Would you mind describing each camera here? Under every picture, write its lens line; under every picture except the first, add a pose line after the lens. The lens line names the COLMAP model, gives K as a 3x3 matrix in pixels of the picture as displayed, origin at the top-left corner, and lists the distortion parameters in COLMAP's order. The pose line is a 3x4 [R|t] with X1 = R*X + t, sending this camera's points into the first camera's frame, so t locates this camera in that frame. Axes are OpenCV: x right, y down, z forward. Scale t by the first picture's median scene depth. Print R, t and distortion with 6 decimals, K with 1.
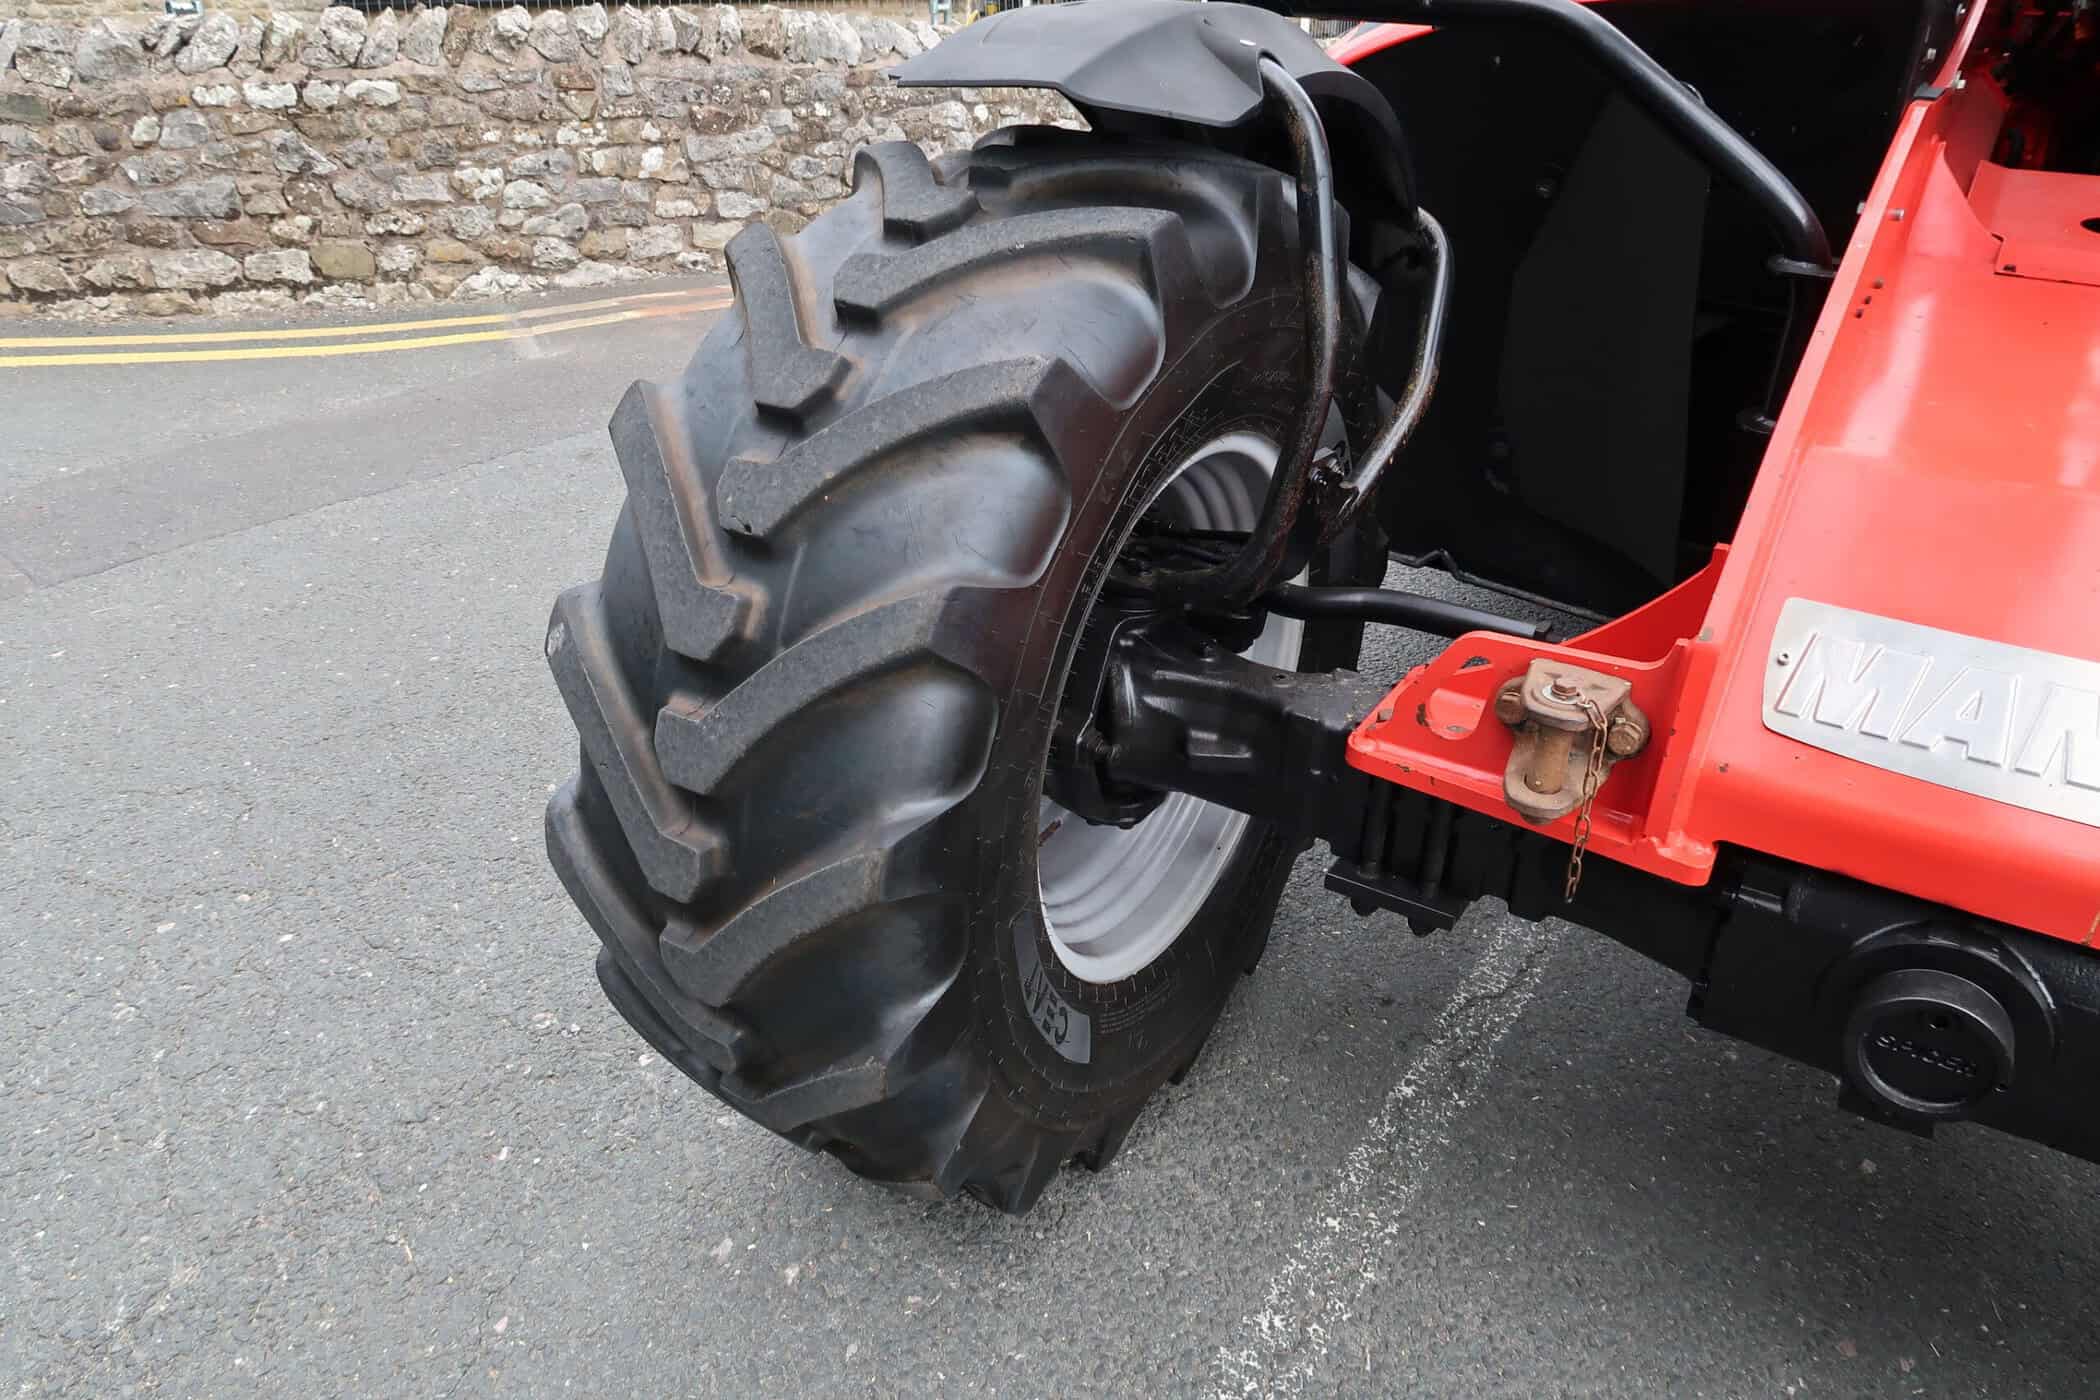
lens RADIAL K [[1438.4, 0, 1044.7], [0, 1438.4, 690.1], [0, 0, 1]] dist [-0.018041, 0.004195]
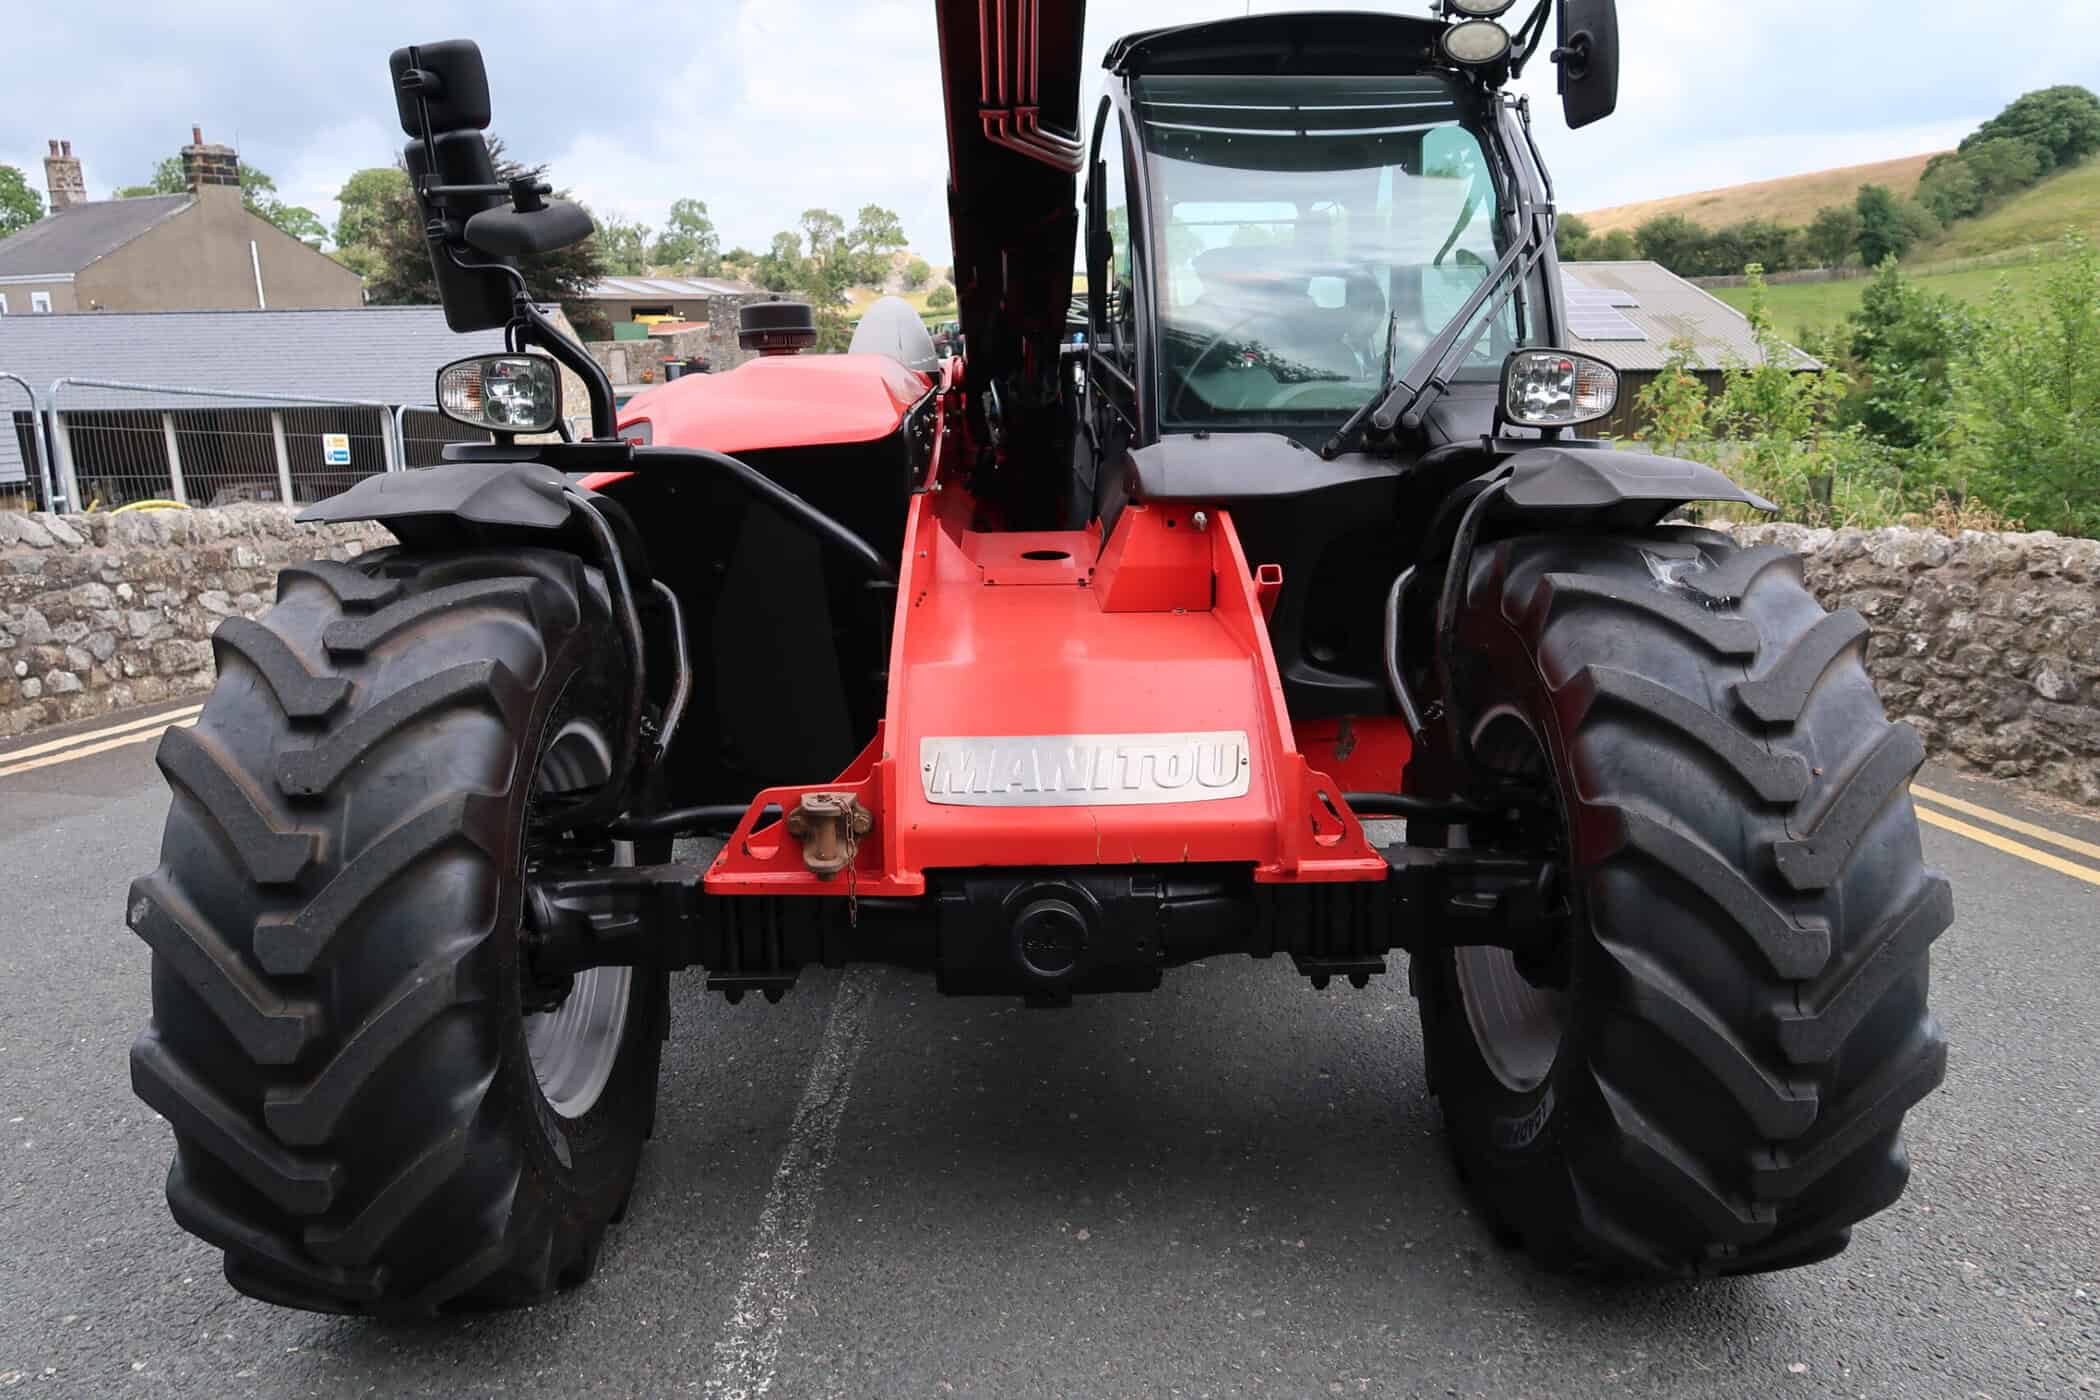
lens RADIAL K [[1440.3, 0, 1040.3], [0, 1440.3, 699.2], [0, 0, 1]] dist [-0.023492, 0.001777]
pose [[0.829225, -0.137577, 0.541718, -0.266792], [0.285859, 0.937267, -0.199540, 0.230116], [-0.480282, 0.320319, 0.816532, -0.458170]]
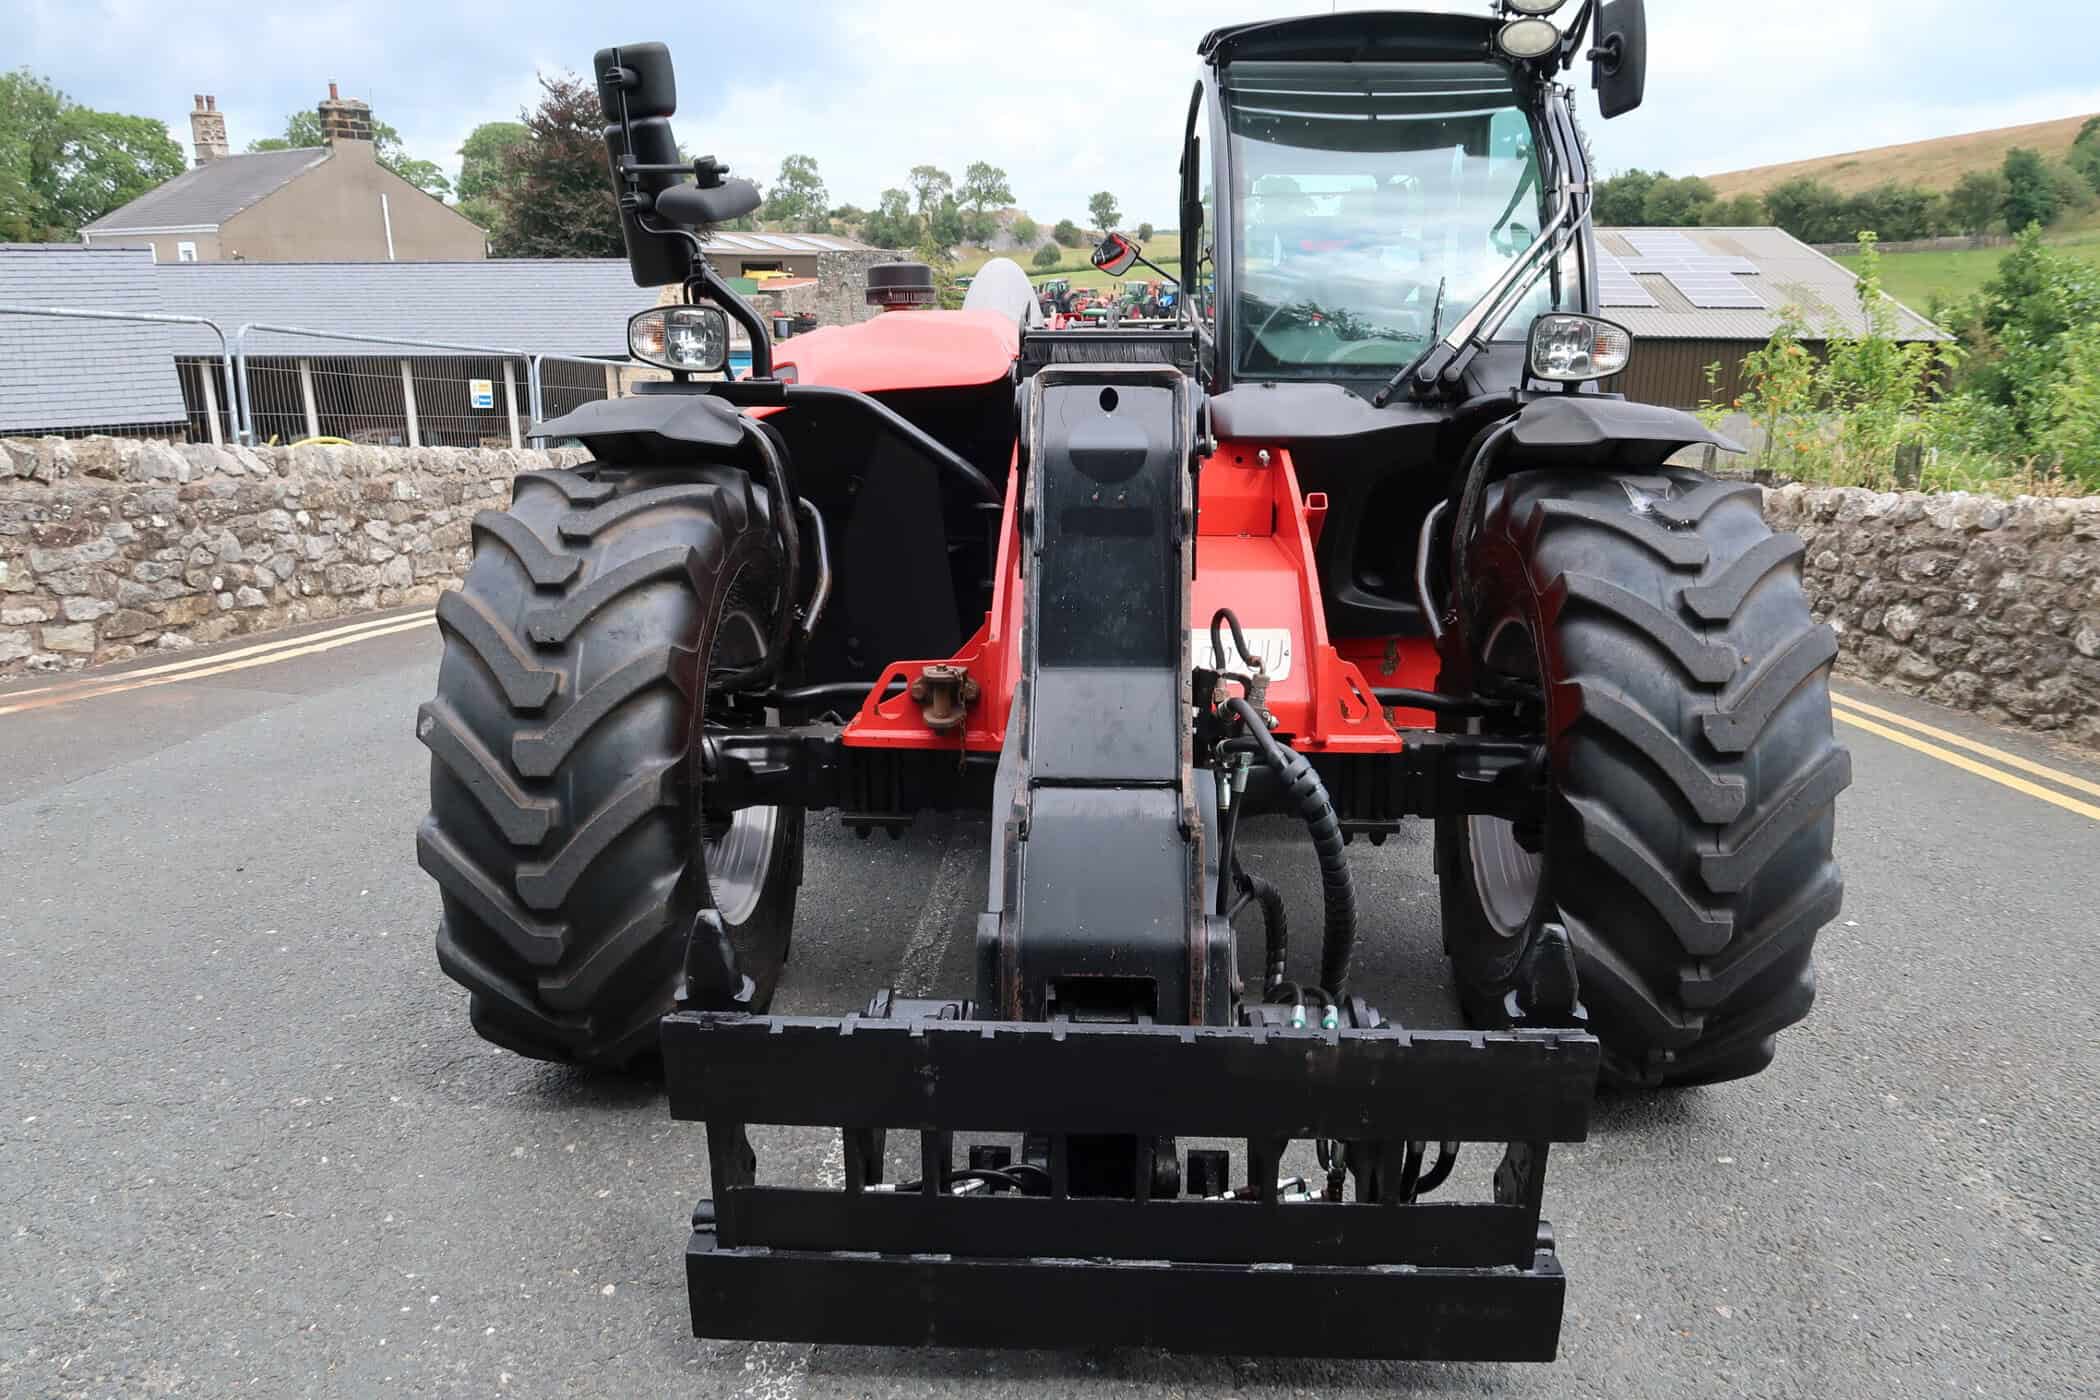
lens RADIAL K [[1440.3, 0, 1040.3], [0, 1440.3, 699.2], [0, 0, 1]] dist [-0.023492, 0.001777]
pose [[0.866643, -0.126415, 0.482648, -0.424566], [0.245490, 0.950211, -0.191922, 0.368358], [-0.434356, 0.284813, 0.854527, -0.692961]]
